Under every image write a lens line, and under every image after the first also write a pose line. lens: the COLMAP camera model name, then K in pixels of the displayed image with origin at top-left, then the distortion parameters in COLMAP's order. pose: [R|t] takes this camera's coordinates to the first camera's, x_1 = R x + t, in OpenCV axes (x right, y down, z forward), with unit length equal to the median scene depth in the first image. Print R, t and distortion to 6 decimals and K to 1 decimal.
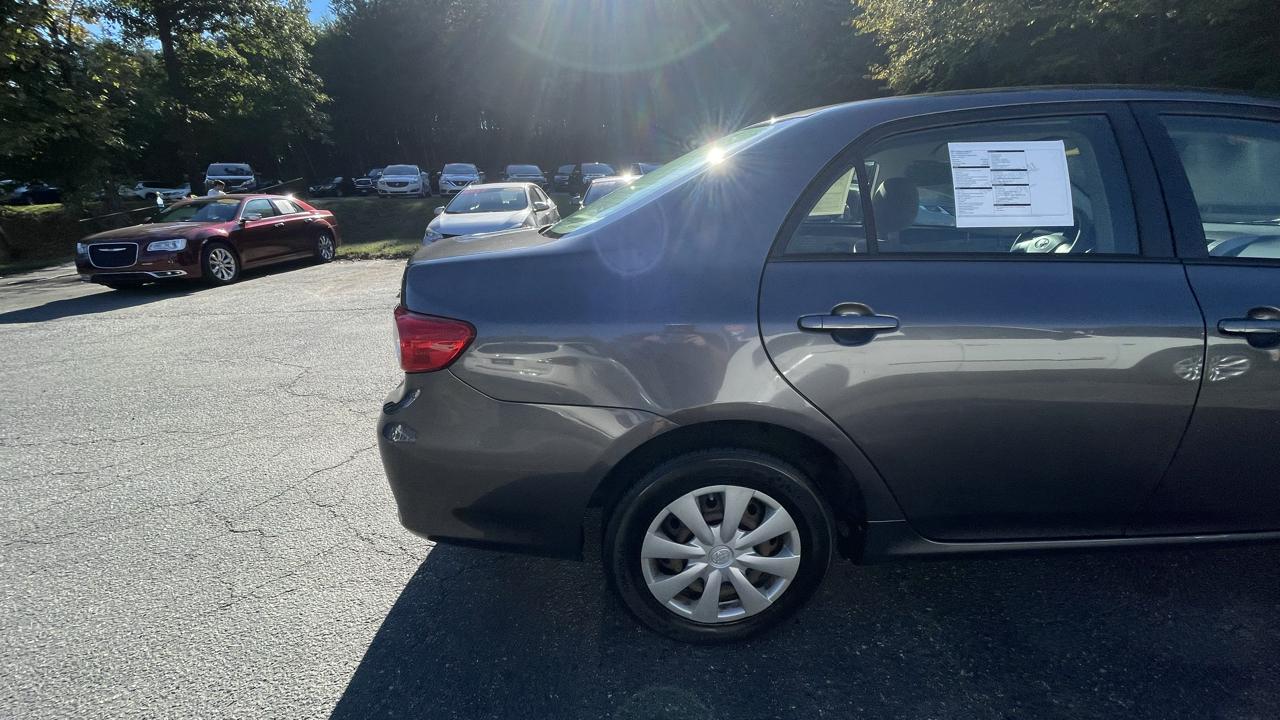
lens RADIAL K [[518.1, 0, 642.6], [0, 518.1, 361.3], [0, 0, 1]] dist [-0.001608, -0.000336]
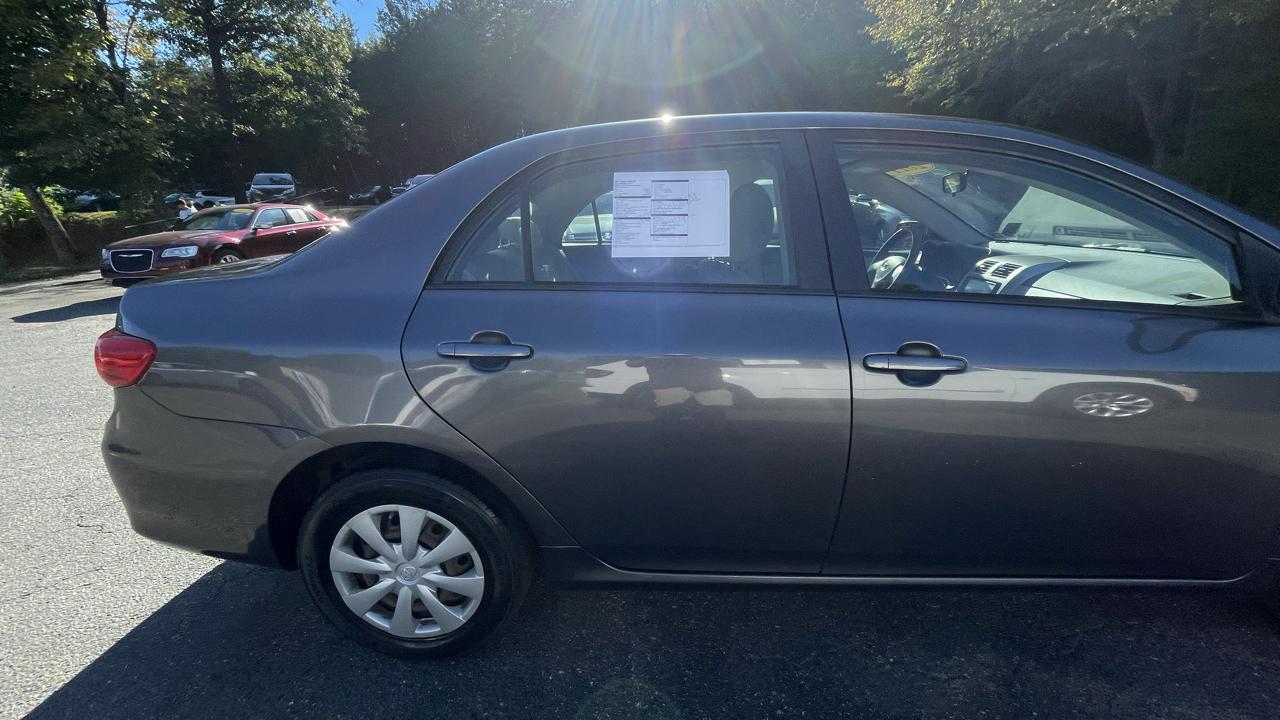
lens RADIAL K [[518.1, 0, 652.6], [0, 518.1, 361.2], [0, 0, 1]] dist [-0.001608, -0.000336]
pose [[0.997435, 0.022744, -0.067861, 0.132156], [-0.023616, 0.999648, -0.012066, -0.008109], [0.067563, 0.013638, 0.997622, 0.000997]]
